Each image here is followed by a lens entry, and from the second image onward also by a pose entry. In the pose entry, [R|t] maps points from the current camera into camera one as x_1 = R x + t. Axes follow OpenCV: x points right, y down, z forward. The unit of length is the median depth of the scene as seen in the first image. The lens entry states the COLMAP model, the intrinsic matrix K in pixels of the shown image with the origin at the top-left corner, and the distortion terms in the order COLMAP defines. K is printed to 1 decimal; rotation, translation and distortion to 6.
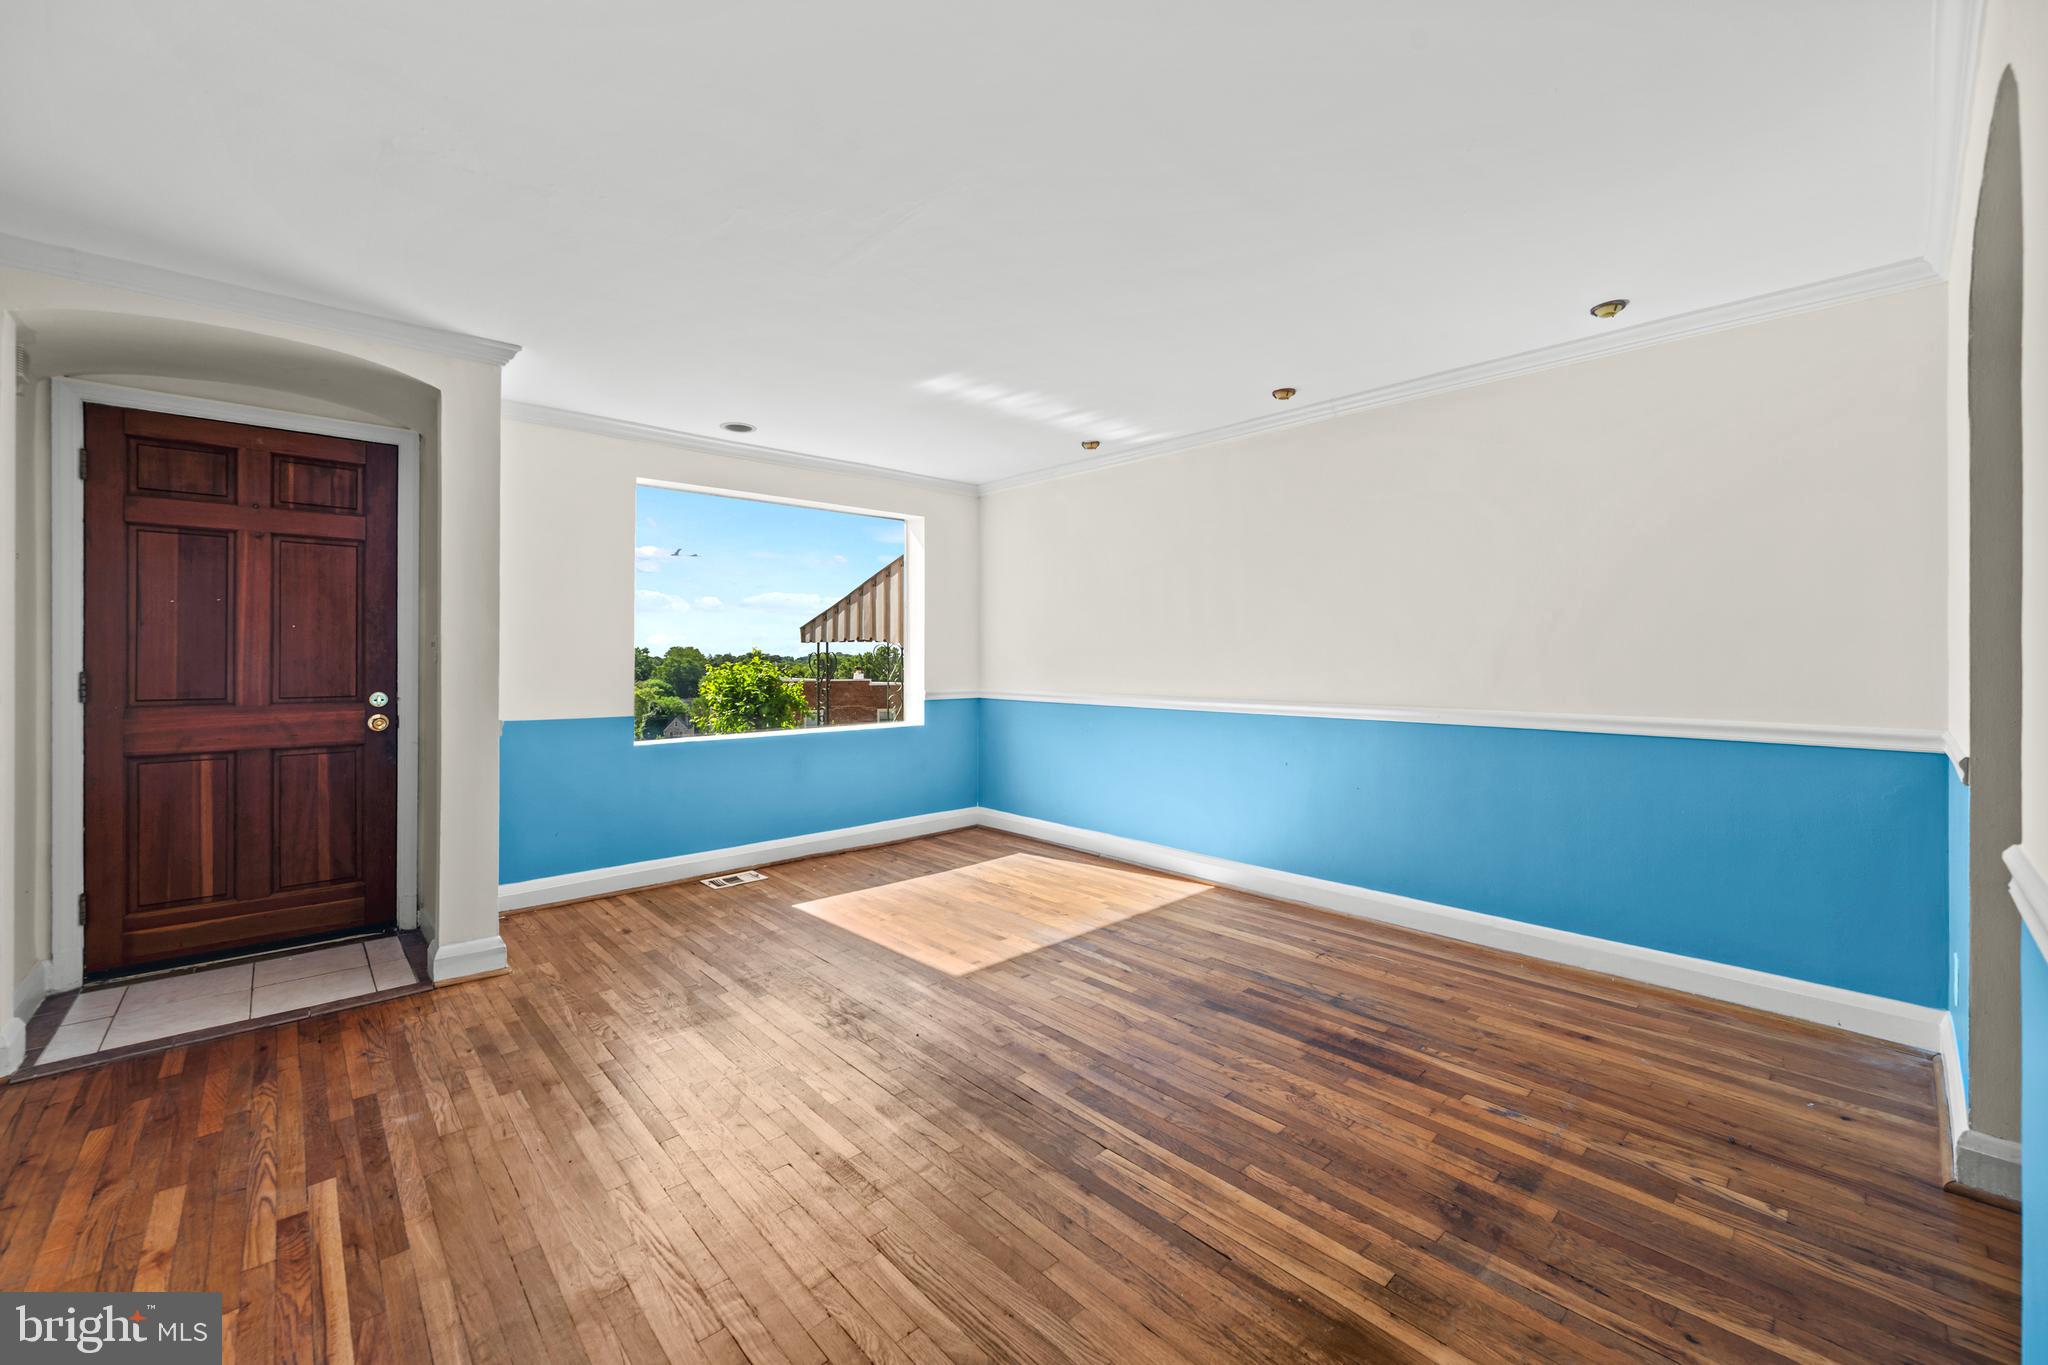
lens RADIAL K [[815.4, 0, 1012.2], [0, 815.4, 657.2], [0, 0, 1]] dist [0.001150, 0.000654]
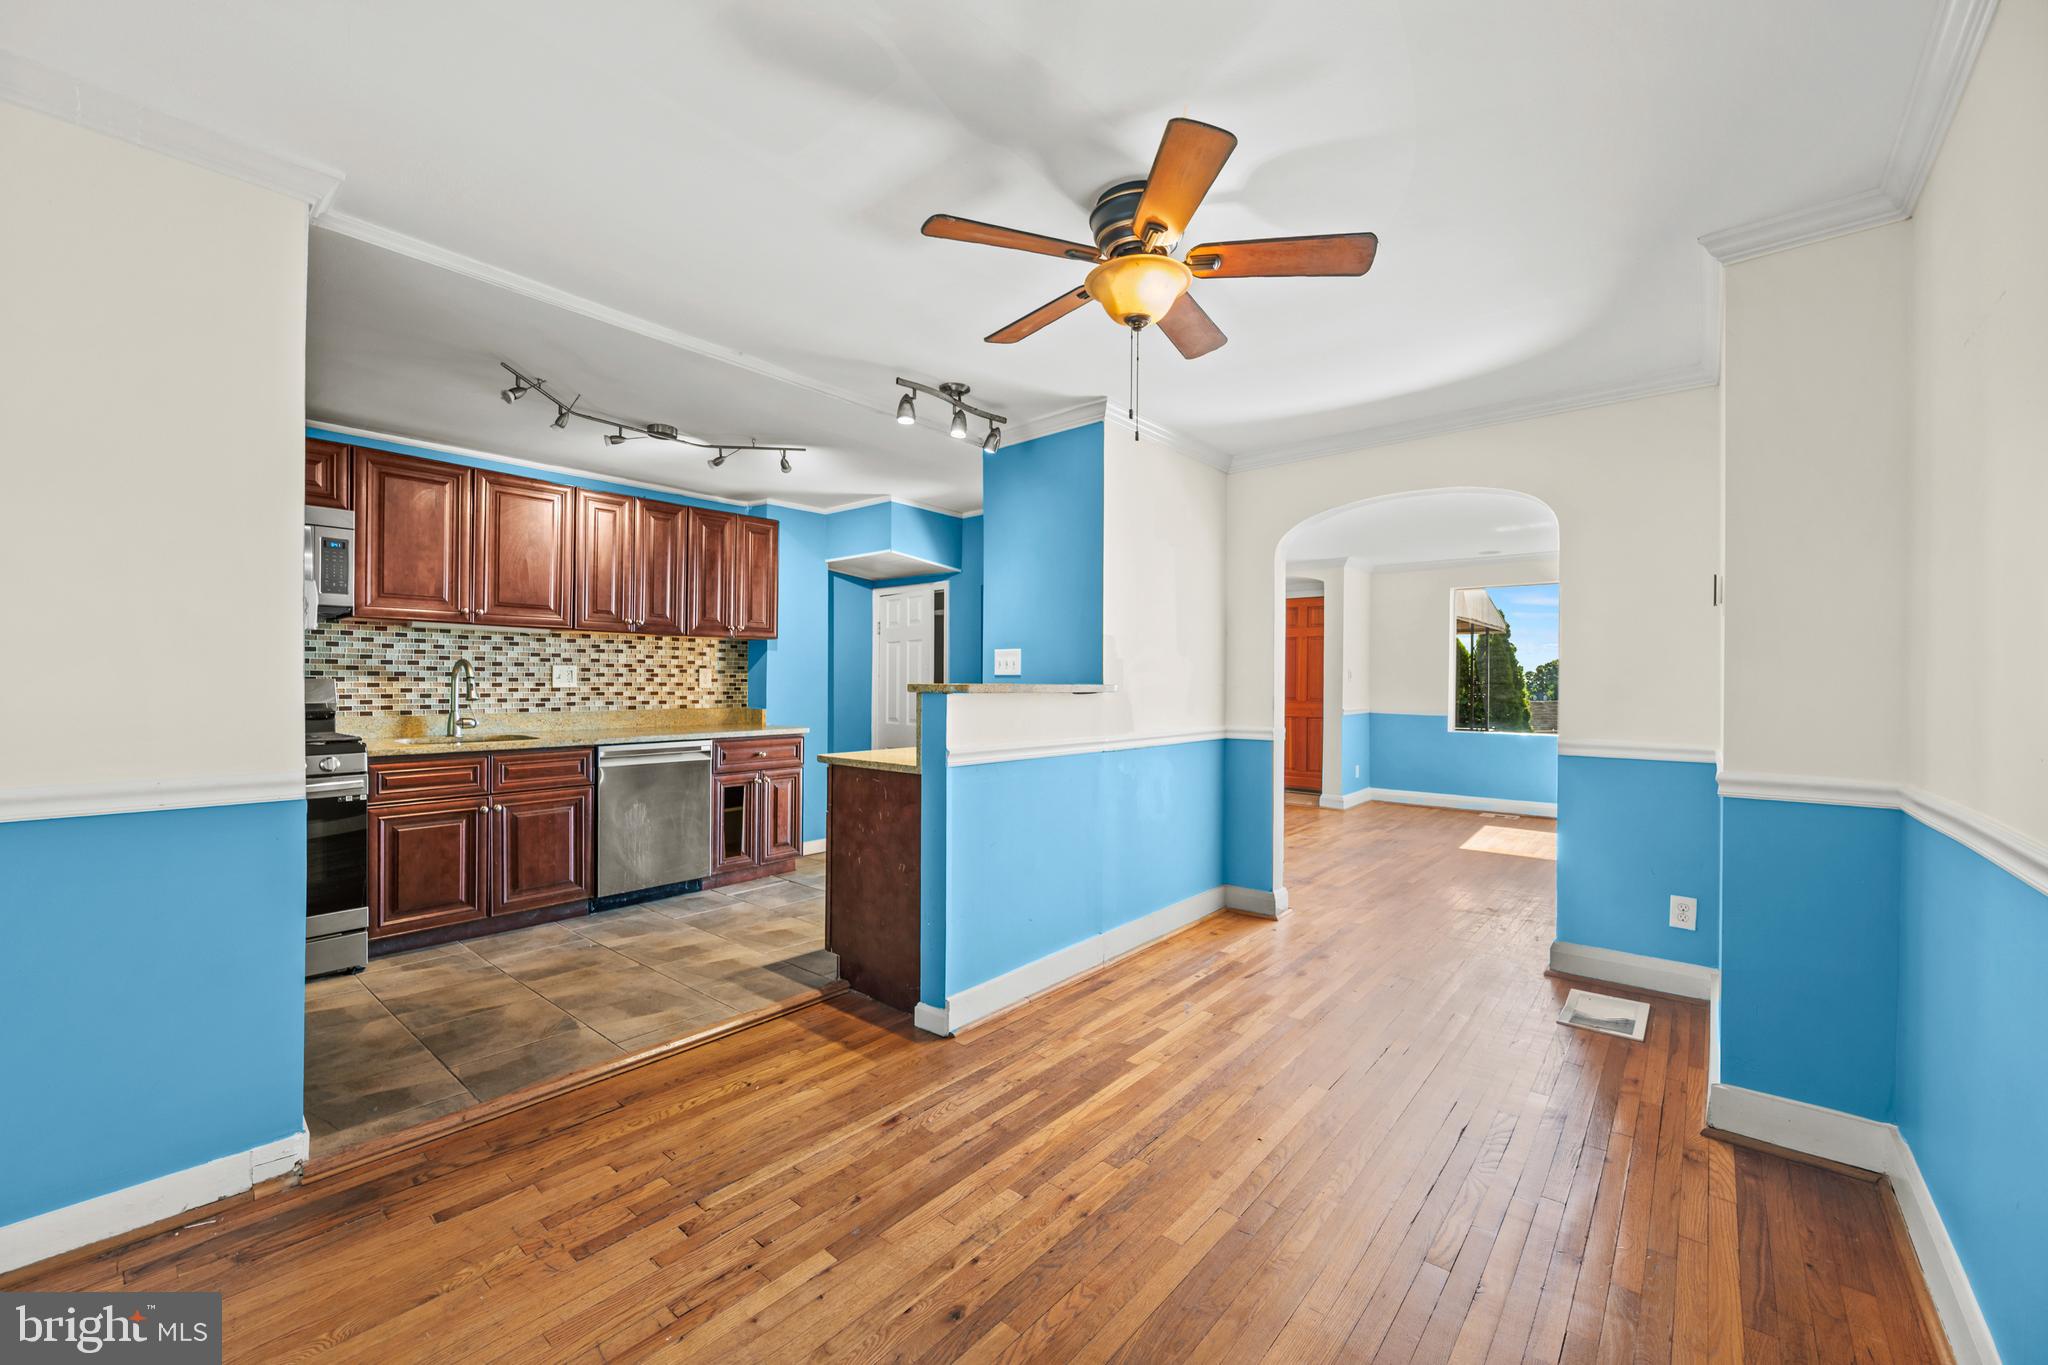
lens RADIAL K [[815.4, 0, 1025.5], [0, 815.4, 684.1], [0, 0, 1]] dist [0.001150, 0.000654]
pose [[0.140187, 0.005162, -0.990112, 1.744647], [-0.007313, 0.999965, 0.004178, -0.000166], [0.990098, 0.006655, 0.140220, -0.299083]]
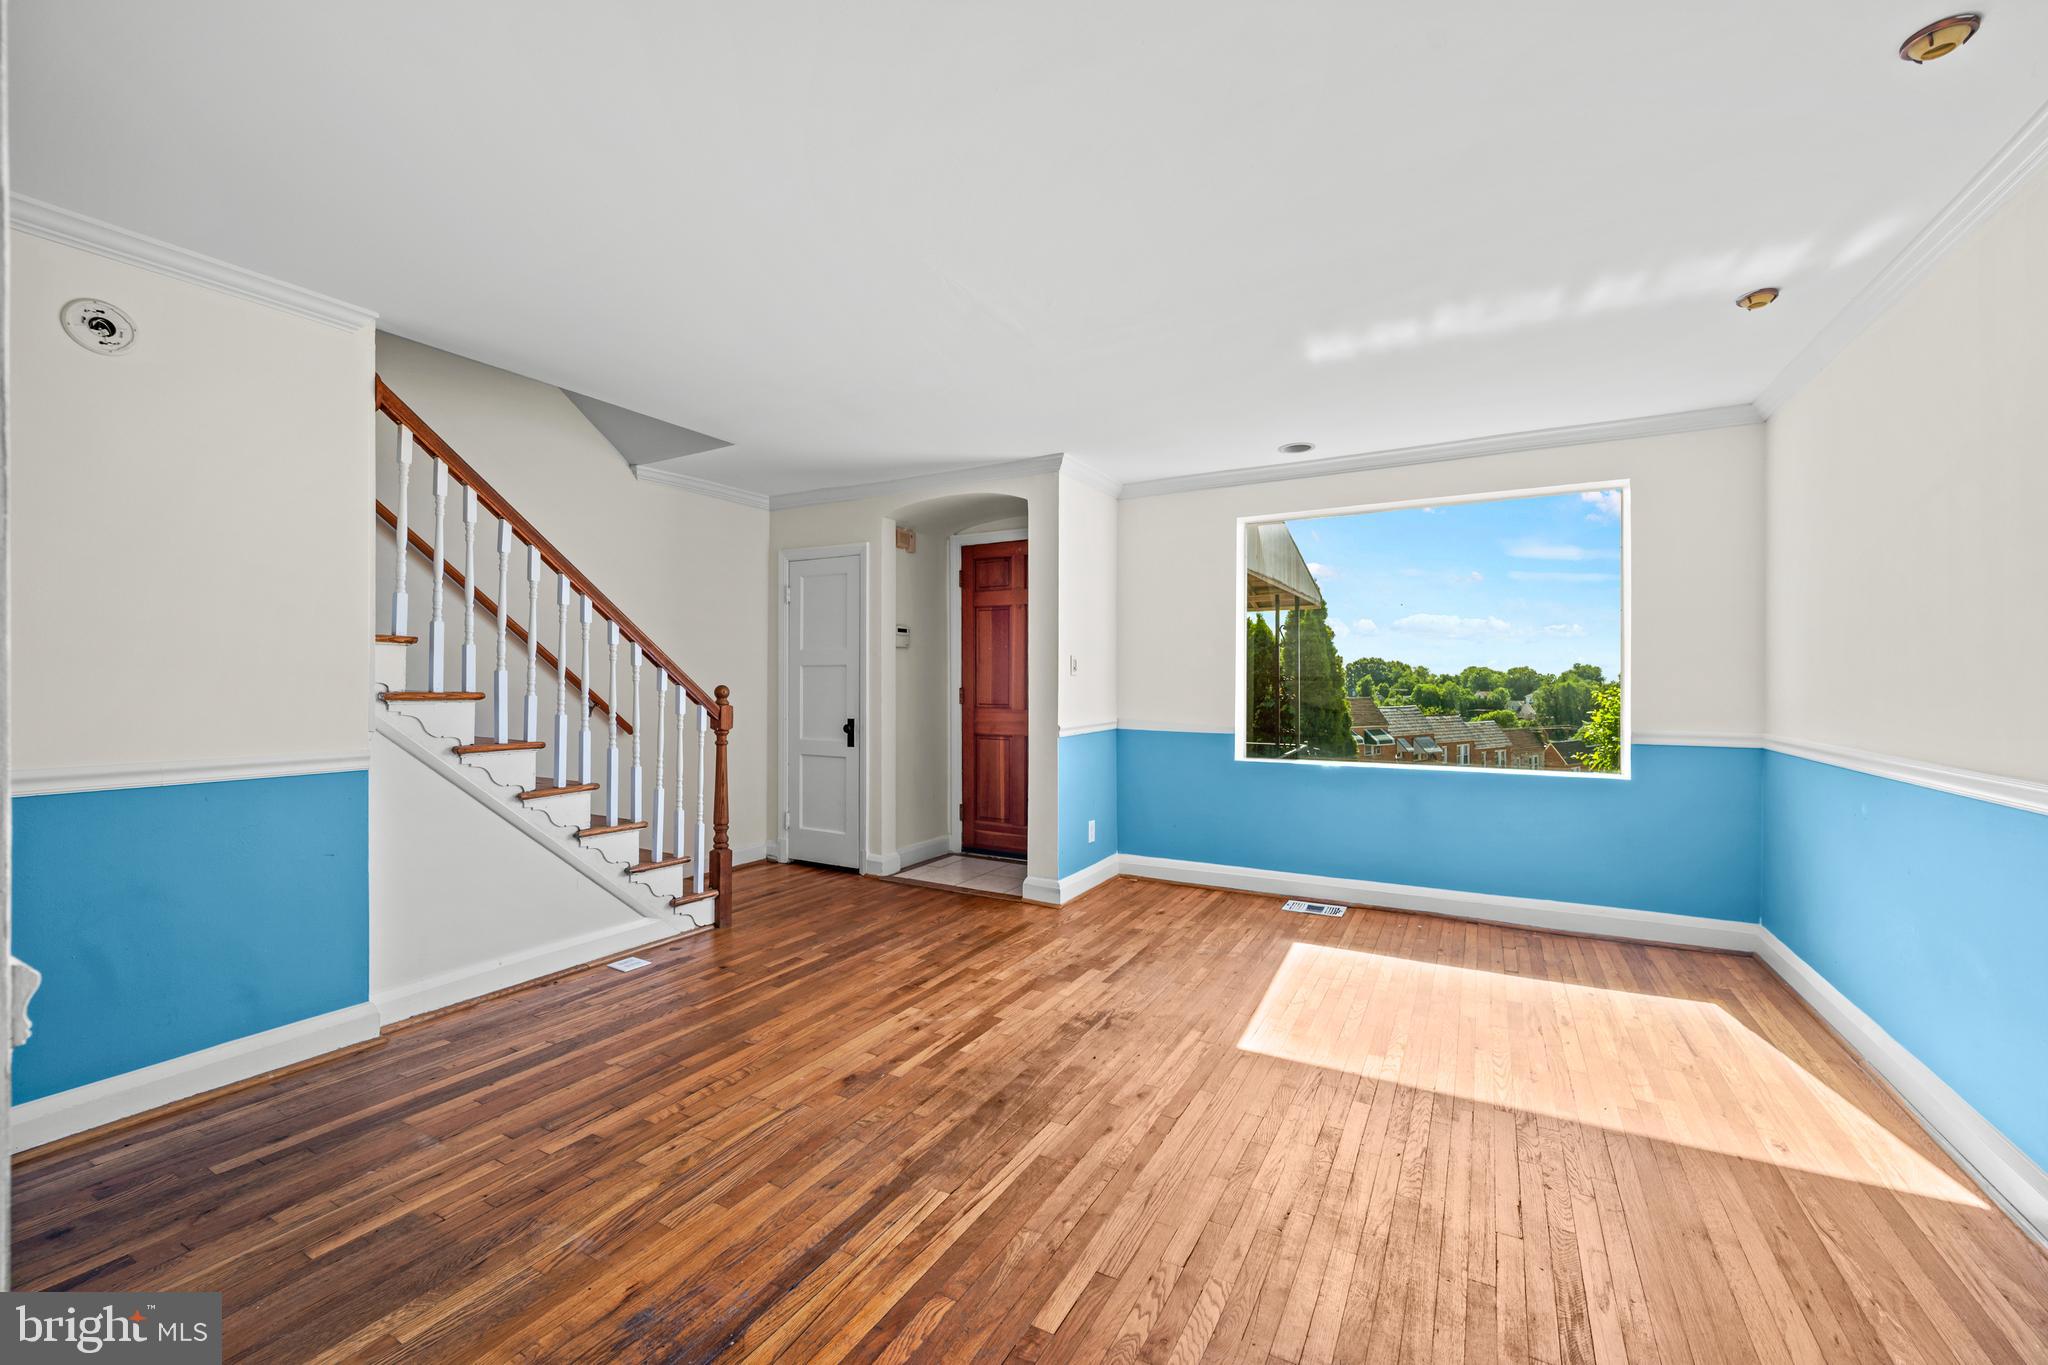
lens RADIAL K [[815.4, 0, 1018.0], [0, 815.4, 689.4], [0, 0, 1]] dist [0.001150, 0.000654]
pose [[0.314516, 0.012300, -0.949172, 0.700678], [-0.002020, 0.999922, 0.012288, -0.002314], [0.949250, -0.001948, 0.314517, 0.519627]]
